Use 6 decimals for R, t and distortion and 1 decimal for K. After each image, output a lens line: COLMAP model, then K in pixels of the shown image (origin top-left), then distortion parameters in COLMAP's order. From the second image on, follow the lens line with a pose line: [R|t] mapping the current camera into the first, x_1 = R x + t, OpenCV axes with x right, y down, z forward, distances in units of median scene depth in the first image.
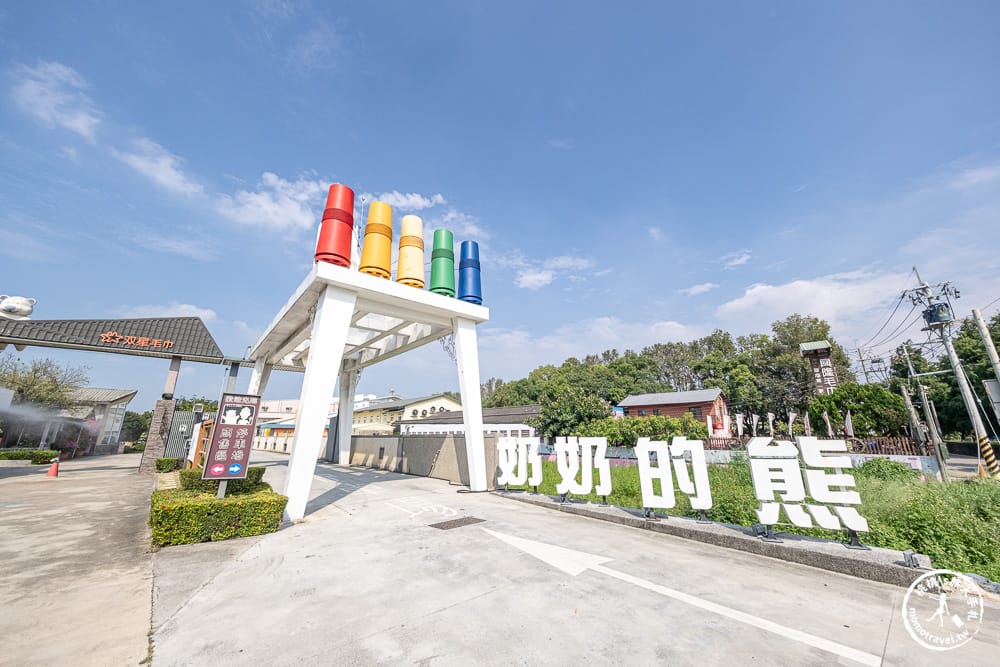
lens RADIAL K [[342.6, 0, 504.8], [0, 342.6, 339.1], [0, 0, 1]] dist [-0.002672, 0.000205]
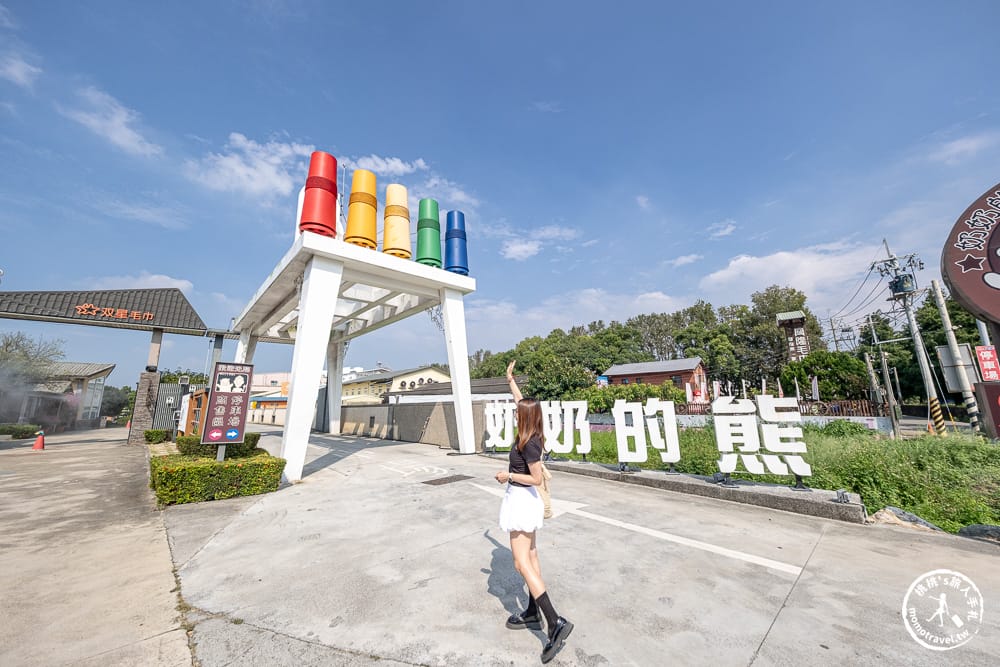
lens RADIAL K [[342.6, 0, 506.9], [0, 342.6, 337.5], [0, 0, 1]] dist [-0.002672, 0.000205]
pose [[0.999064, -0.007982, 0.042518, 0.002251], [0.004674, 0.996993, 0.077350, 0.004538], [-0.043008, -0.077079, 0.996097, -0.025337]]
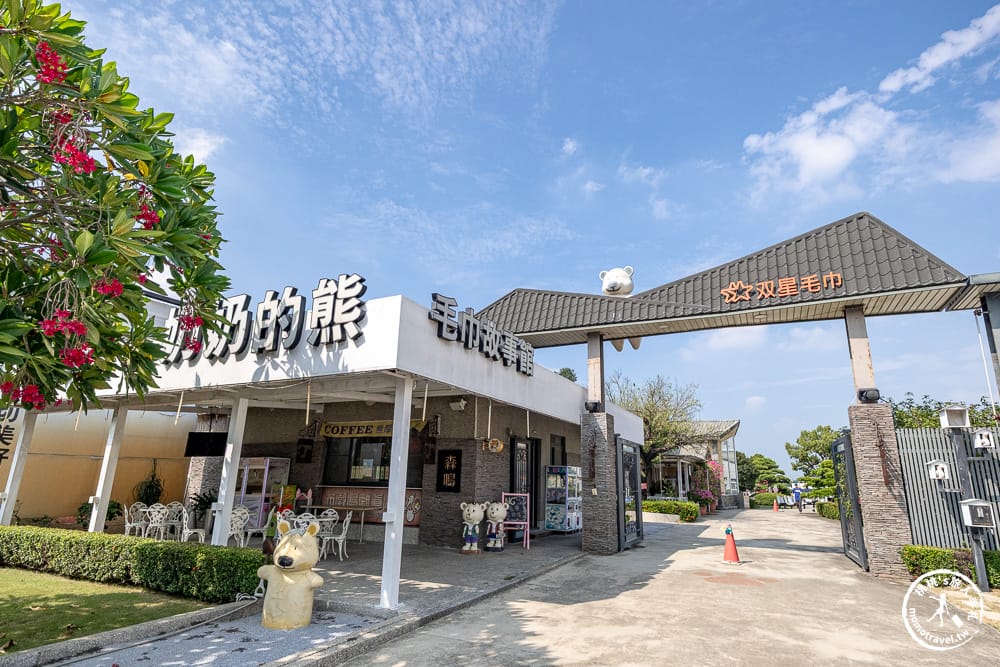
lens RADIAL K [[495.3, 0, 517.4], [0, 495.3, 351.2], [0, 0, 1]] dist [0.005080, 0.000383]
pose [[0.381263, -0.217216, -0.898585, -0.555188], [0.223020, 0.964907, -0.138623, 0.096882], [0.897162, -0.147551, 0.416327, 0.338270]]
